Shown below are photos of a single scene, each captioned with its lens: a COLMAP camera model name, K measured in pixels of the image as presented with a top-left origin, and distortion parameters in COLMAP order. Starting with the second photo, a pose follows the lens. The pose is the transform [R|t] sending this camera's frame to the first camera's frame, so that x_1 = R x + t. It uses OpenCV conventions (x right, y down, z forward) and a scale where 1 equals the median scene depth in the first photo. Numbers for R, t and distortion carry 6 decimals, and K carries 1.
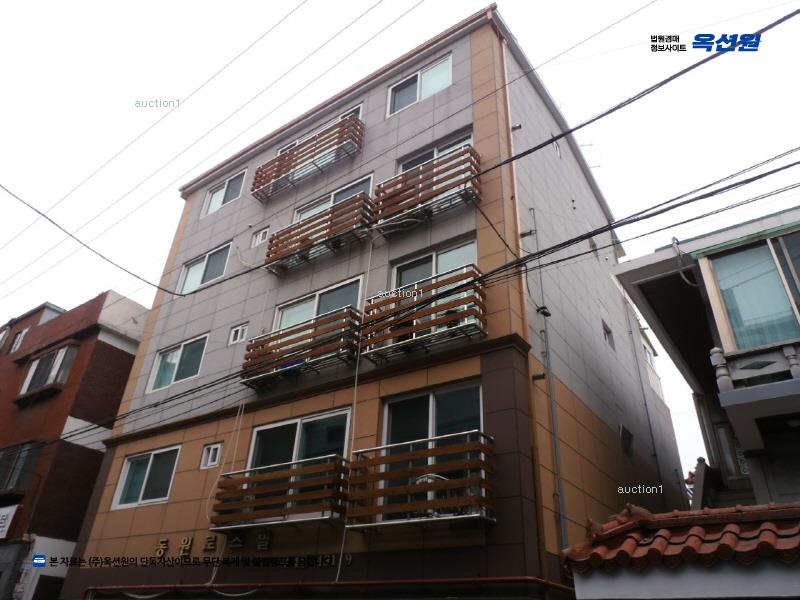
lens RADIAL K [[569.7, 0, 400.0], [0, 569.7, 300.0], [0, 0, 1]] dist [-0.006130, -0.001723]
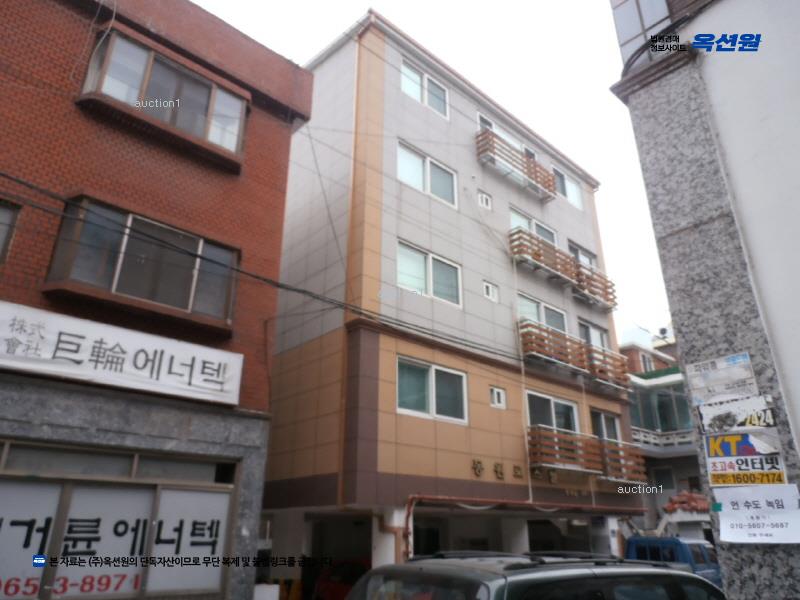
lens RADIAL K [[569.7, 0, 400.0], [0, 569.7, 300.0], [0, 0, 1]] dist [-0.006130, -0.001723]
pose [[0.219598, 0.339037, 0.914784, -1.572416], [-0.504239, 0.842160, -0.191076, 0.442547], [-0.835176, -0.419310, 0.355892, 0.851976]]
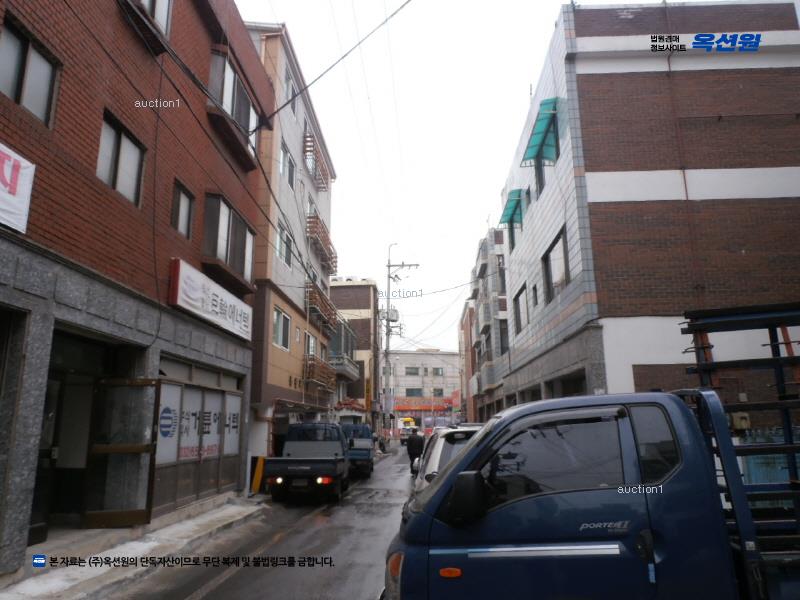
lens RADIAL K [[569.7, 0, 400.0], [0, 569.7, 300.0], [0, 0, 1]] dist [-0.006130, -0.001723]
pose [[-0.533771, 0.148639, 0.832463, -2.027786], [-0.455808, 0.778609, -0.431285, 0.825908], [-0.712269, -0.609651, -0.347848, 1.490631]]
